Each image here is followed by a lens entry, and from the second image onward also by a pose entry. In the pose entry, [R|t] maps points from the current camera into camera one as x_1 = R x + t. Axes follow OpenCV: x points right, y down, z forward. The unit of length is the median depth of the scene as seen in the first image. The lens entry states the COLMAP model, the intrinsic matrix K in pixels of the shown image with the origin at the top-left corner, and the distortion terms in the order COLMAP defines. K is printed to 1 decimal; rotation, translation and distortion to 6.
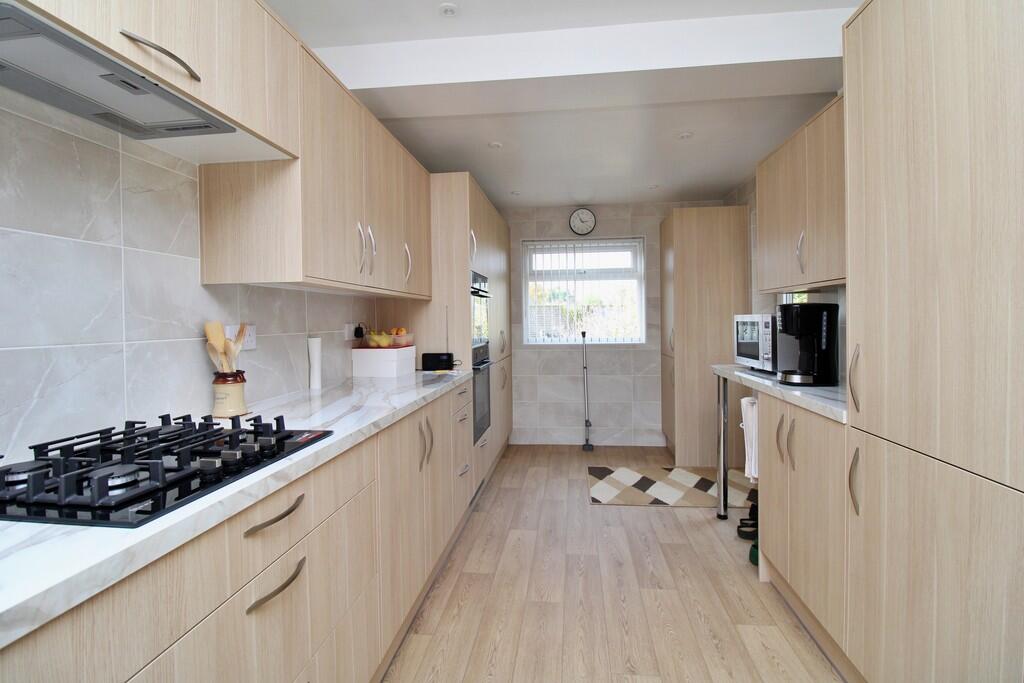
lens RADIAL K [[487.1, 0, 514.1], [0, 487.1, 335.3], [0, 0, 1]] dist [-0.025478, -0.000622]
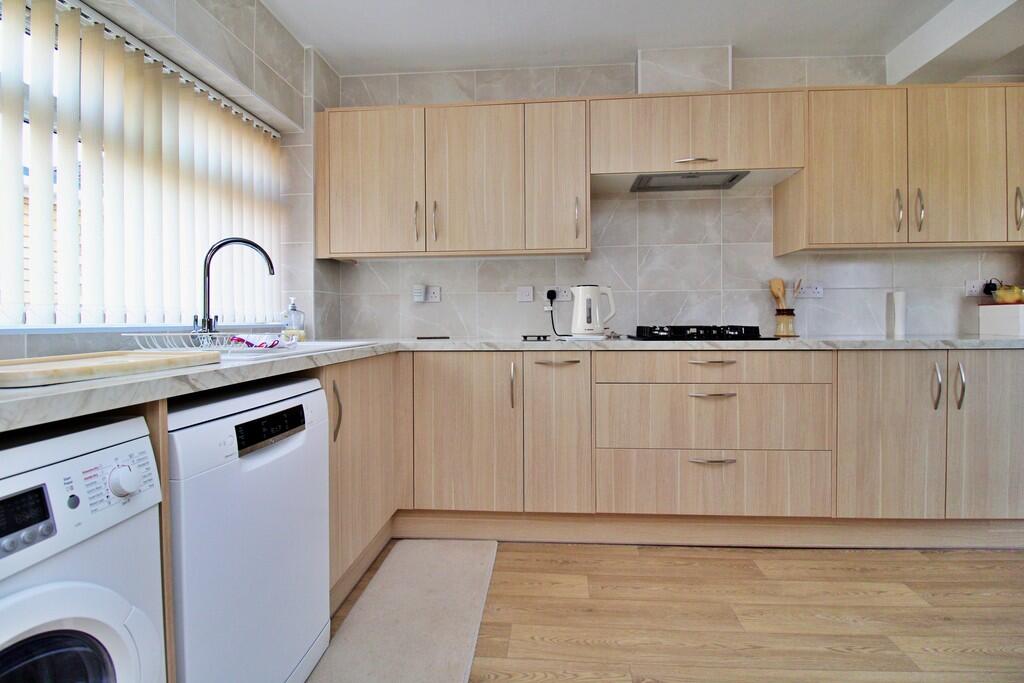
lens RADIAL K [[487.1, 0, 512.2], [0, 487.1, 332.9], [0, 0, 1]] dist [-0.025478, -0.000622]
pose [[0.042394, 0.045265, -0.998075, 0.994552], [-0.019969, 0.998812, 0.044450, 0.100574], [0.998901, 0.018046, 0.043247, 0.008763]]
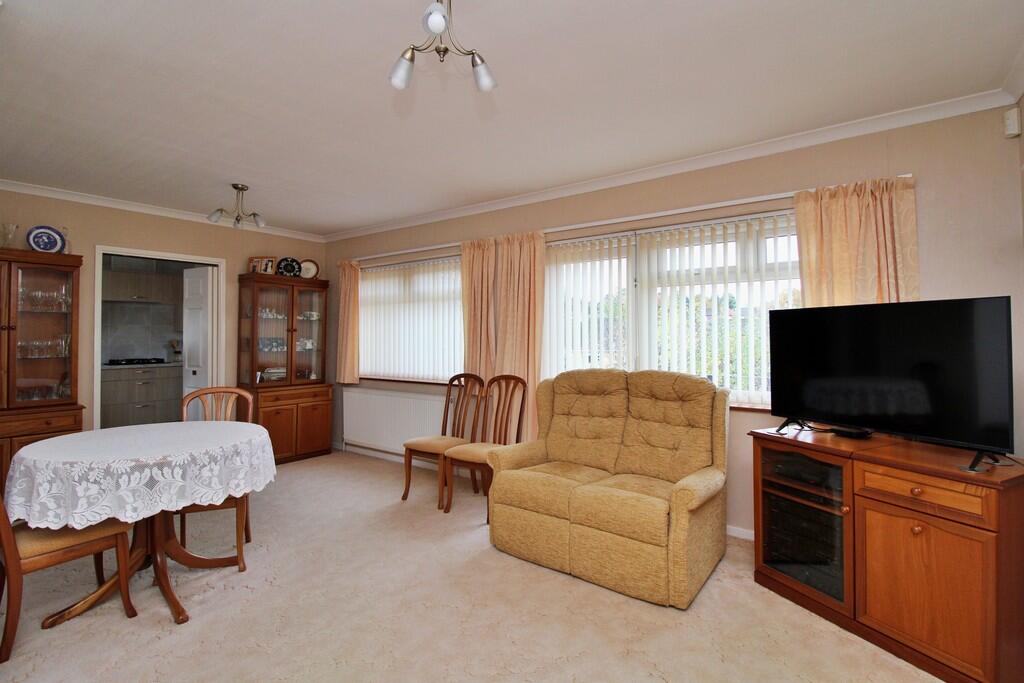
lens RADIAL K [[487.1, 0, 512.7], [0, 487.1, 339.1], [0, 0, 1]] dist [-0.025478, -0.000622]
pose [[0.871003, 0.015627, -0.491030, 4.023693], [-0.028473, 0.999420, -0.018699, -0.036525], [0.490452, 0.030268, 0.870942, -1.238880]]
